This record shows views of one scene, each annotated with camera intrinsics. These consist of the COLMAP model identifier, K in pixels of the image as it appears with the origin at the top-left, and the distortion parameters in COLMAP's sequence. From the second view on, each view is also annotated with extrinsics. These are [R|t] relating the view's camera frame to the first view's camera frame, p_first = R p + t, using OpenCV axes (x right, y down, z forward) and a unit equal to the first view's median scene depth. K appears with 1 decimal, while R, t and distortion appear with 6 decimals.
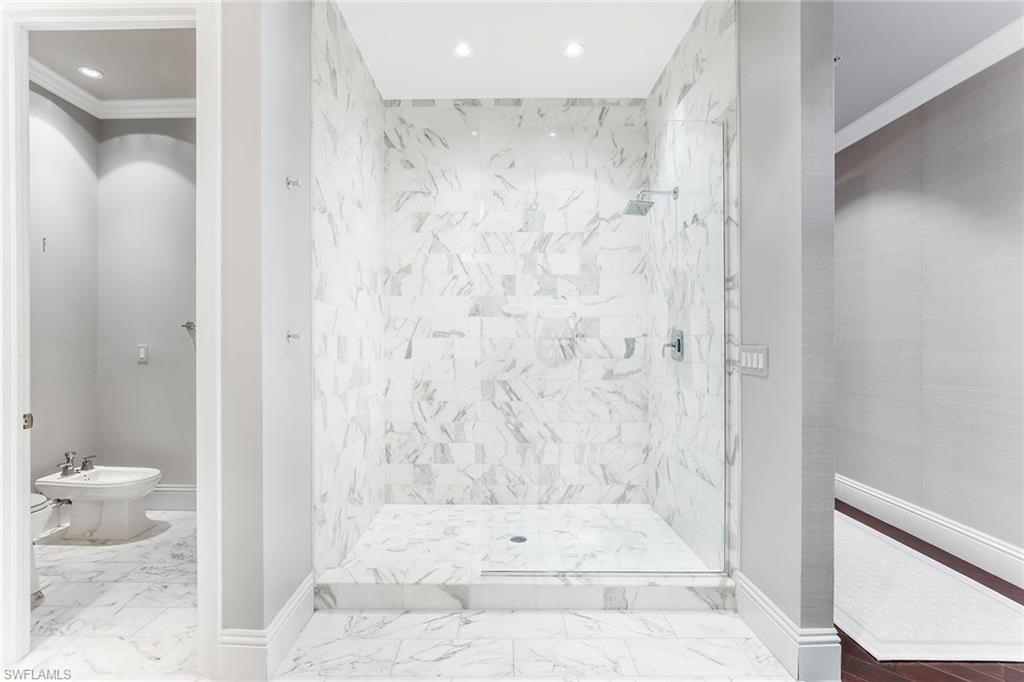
lens RADIAL K [[477.8, 0, 507.0], [0, 477.8, 347.3], [0, 0, 1]] dist [-0.027831, -0.000020]
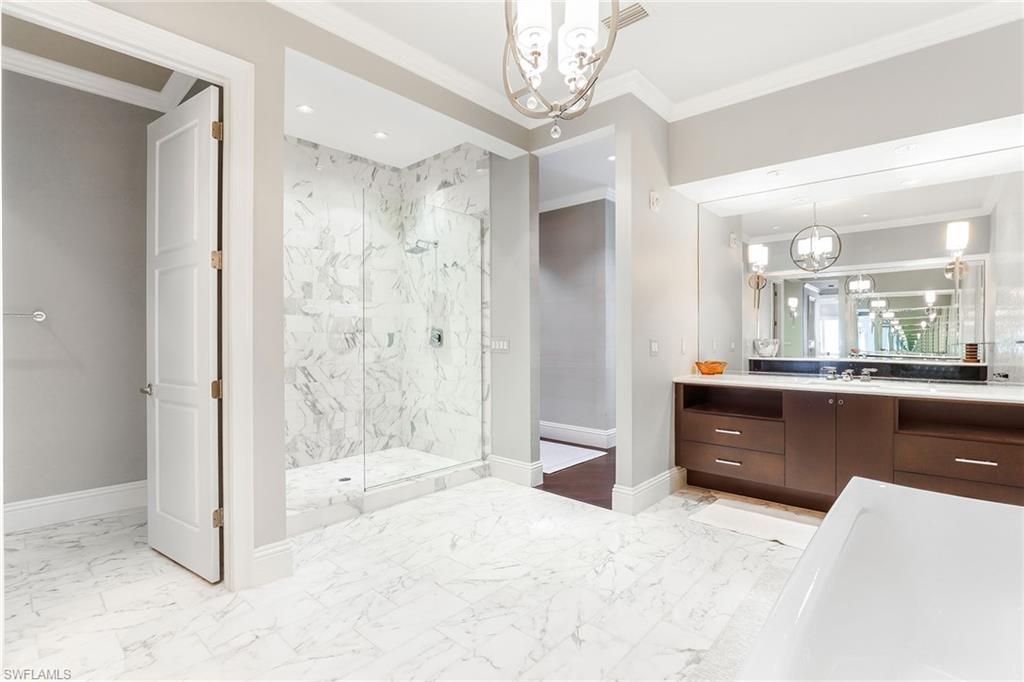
lens RADIAL K [[477.8, 0, 507.0], [0, 477.8, 347.3], [0, 0, 1]] dist [-0.027831, -0.000020]
pose [[0.668451, -0.015433, 0.743596, -0.579115], [0.006122, 0.999865, 0.015248, 0.003724], [-0.743731, -0.005641, 0.668455, -0.224033]]
